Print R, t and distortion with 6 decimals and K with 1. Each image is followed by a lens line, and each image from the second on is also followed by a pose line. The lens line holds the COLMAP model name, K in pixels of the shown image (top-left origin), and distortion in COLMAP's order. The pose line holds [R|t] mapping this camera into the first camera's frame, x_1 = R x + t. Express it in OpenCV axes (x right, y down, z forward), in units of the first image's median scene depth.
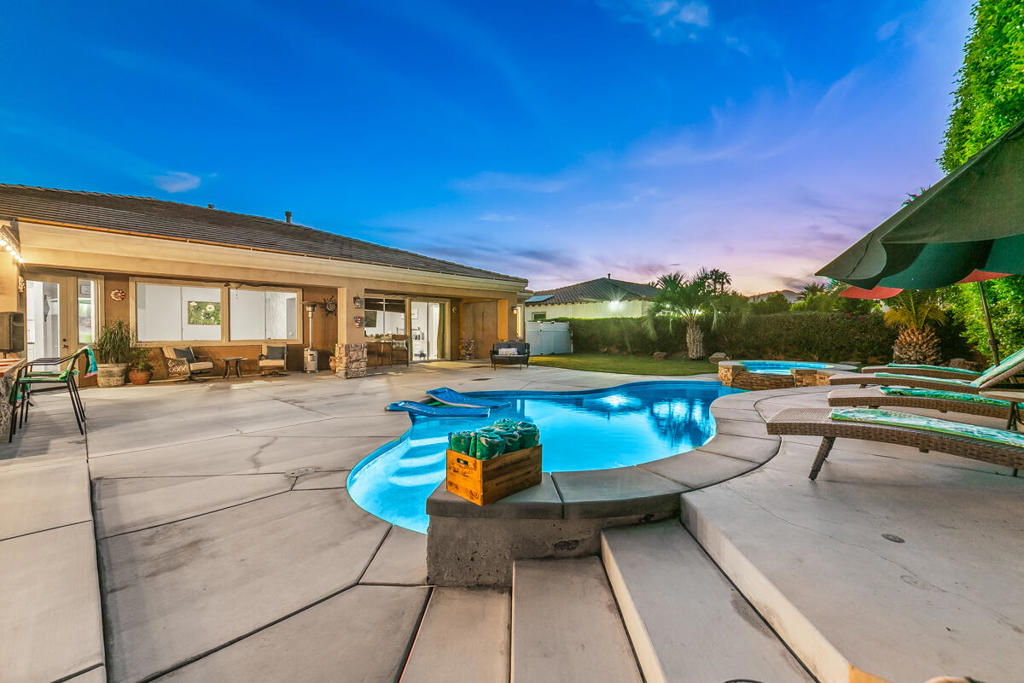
lens RADIAL K [[409.5, 0, 516.0], [0, 409.5, 325.7], [0, 0, 1]] dist [-0.000718, -0.000541]
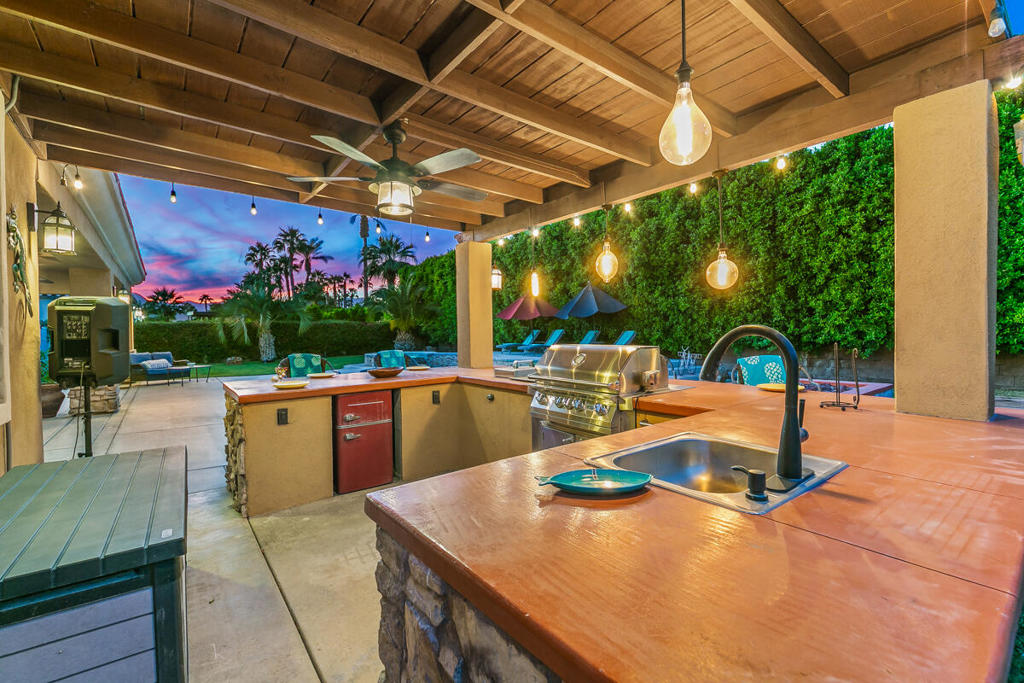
lens RADIAL K [[454.4, 0, 507.6], [0, 454.4, 338.0], [0, 0, 1]] dist [0.003313, -0.001302]
pose [[0.155742, -0.017104, 0.987650, -0.667054], [0.005691, 0.999849, 0.016418, 0.003941], [-0.987781, 0.003064, 0.155815, 0.183907]]
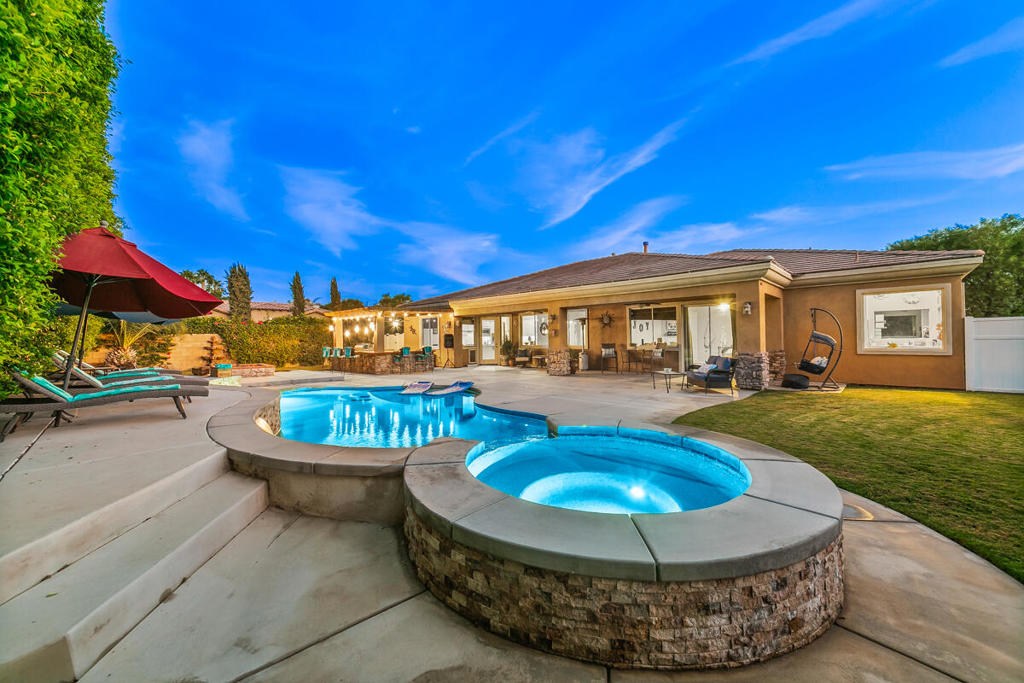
lens RADIAL K [[409.5, 0, 519.3], [0, 409.5, 338.4], [0, 0, 1]] dist [-0.000718, -0.000541]
pose [[-0.032725, 0.001596, -0.999463, 0.605176], [0.020038, 0.999799, 0.000941, 0.002500], [0.999264, -0.019996, -0.032751, 0.630115]]
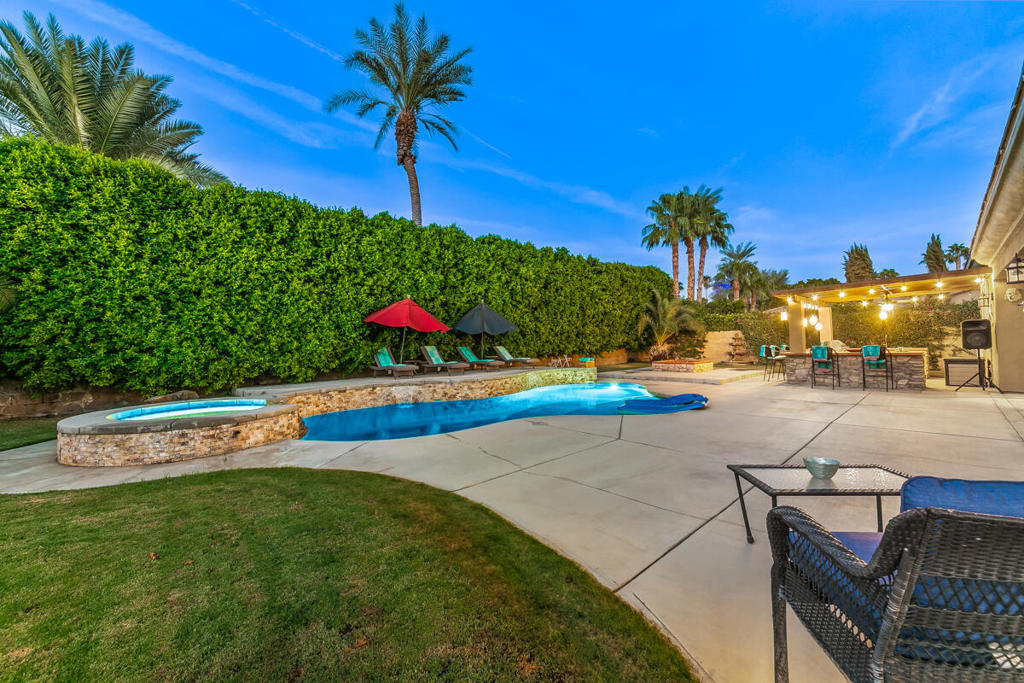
lens RADIAL K [[409.5, 0, 507.3], [0, 409.5, 335.8], [0, 0, 1]] dist [-0.000718, -0.000541]
pose [[-0.997720, 0.023187, 0.063375, 0.095998], [0.021453, 0.999380, -0.027907, 0.008377], [-0.063983, -0.026484, -0.997600, 0.983122]]
